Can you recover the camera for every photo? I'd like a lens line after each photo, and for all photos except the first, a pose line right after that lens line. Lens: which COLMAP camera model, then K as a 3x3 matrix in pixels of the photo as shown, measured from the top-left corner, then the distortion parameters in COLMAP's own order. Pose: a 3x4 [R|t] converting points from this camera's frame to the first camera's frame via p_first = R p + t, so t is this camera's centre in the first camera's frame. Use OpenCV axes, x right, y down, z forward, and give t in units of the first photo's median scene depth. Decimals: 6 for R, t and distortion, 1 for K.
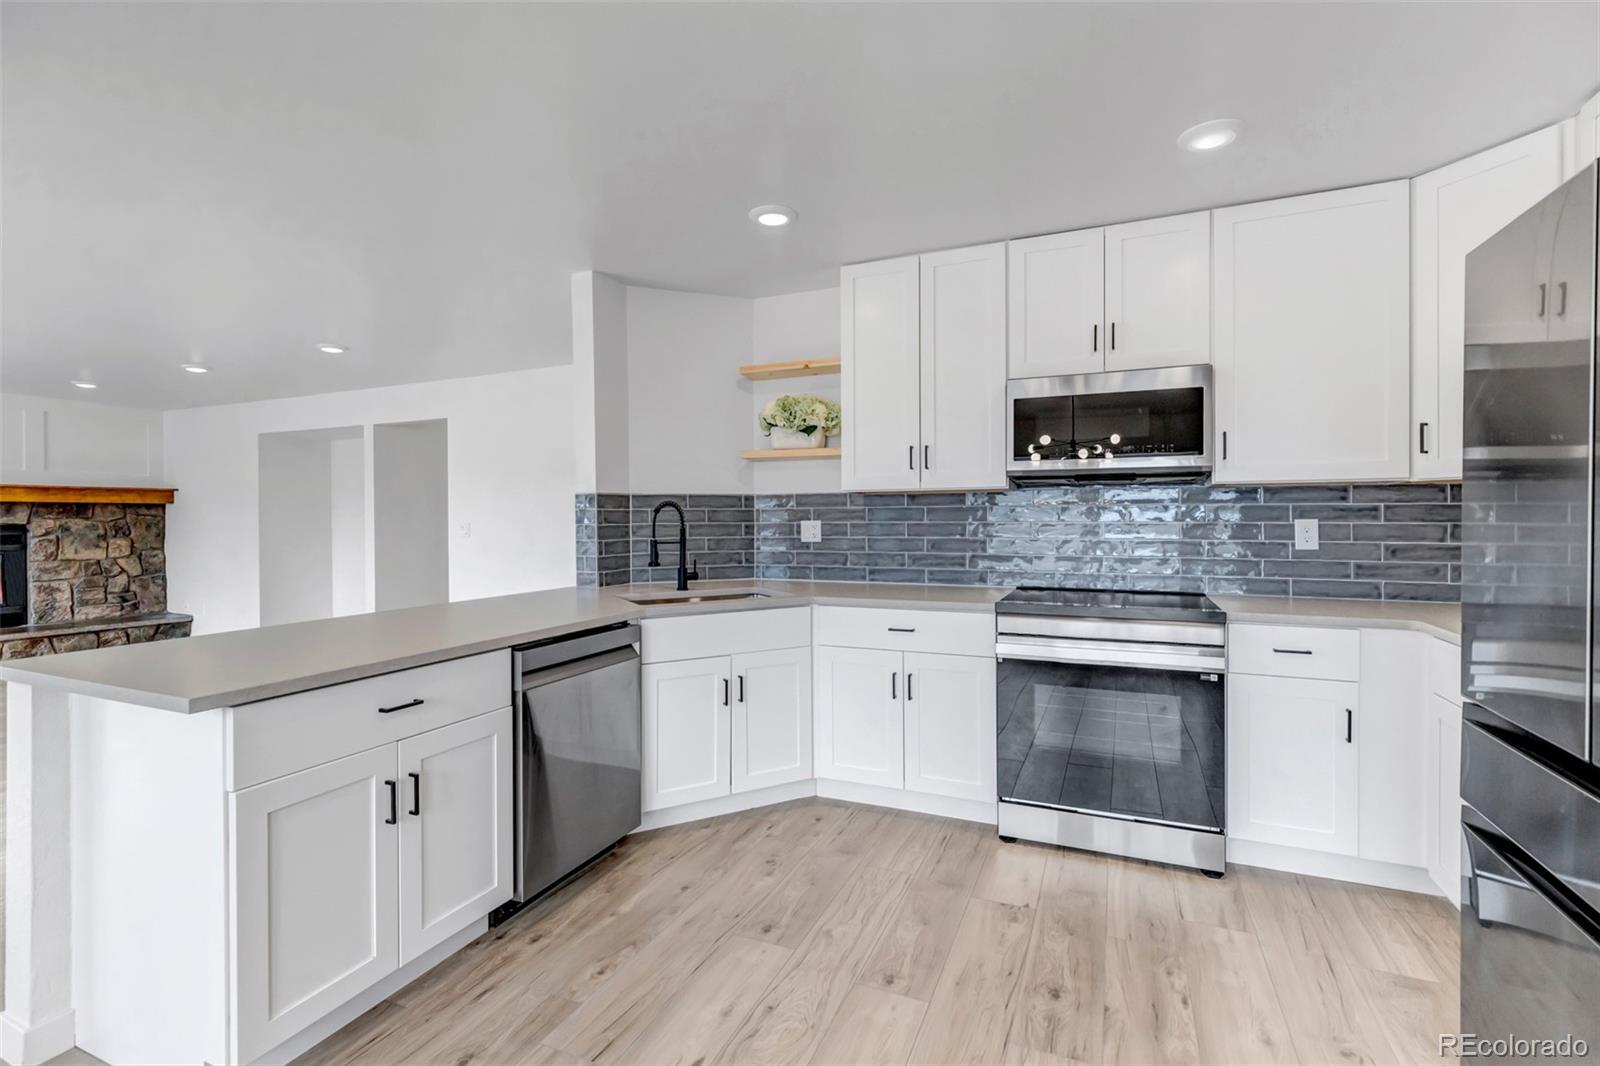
lens RADIAL K [[731.2, 0, 795.8], [0, 731.2, 528.3], [0, 0, 1]] dist [0.001405, 0.000661]
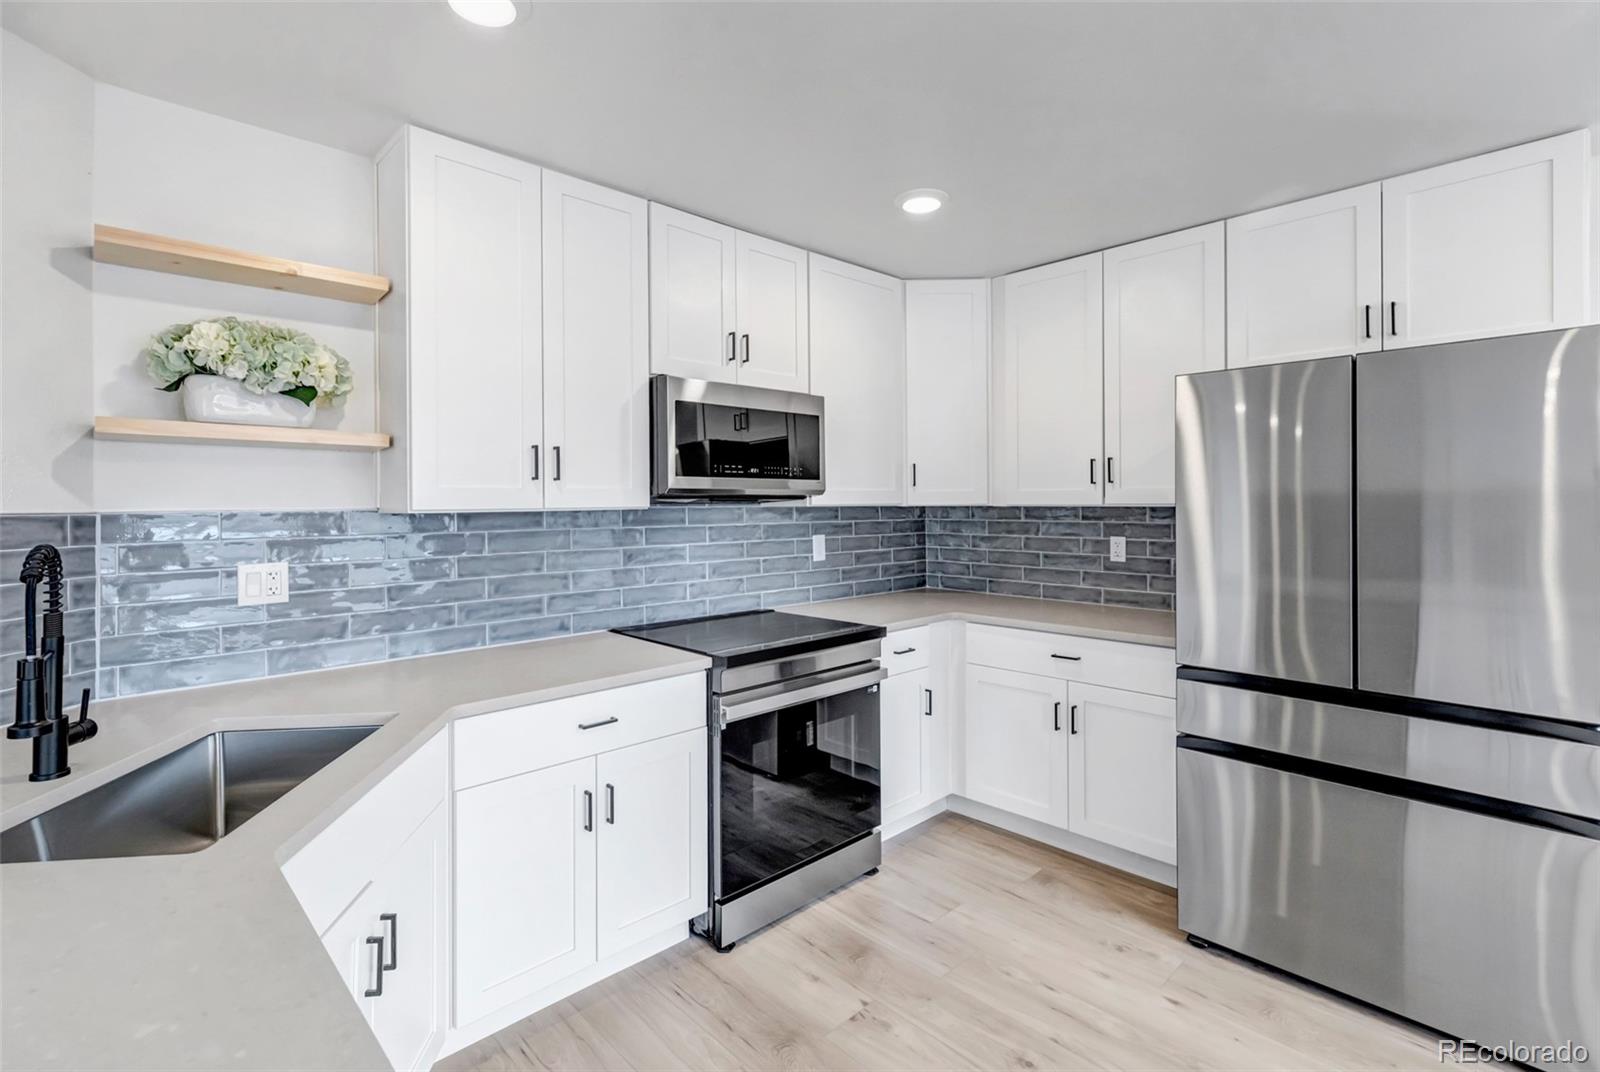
lens RADIAL K [[743.3, 0, 795.0], [0, 743.3, 503.5], [0, 0, 1]] dist [0.000211, -0.000239]
pose [[0.391166, 0.000127, 0.920320, -0.378061], [0.018736, 0.999792, -0.008101, -0.049182], [-0.920129, 0.020412, 0.391083, 0.518020]]
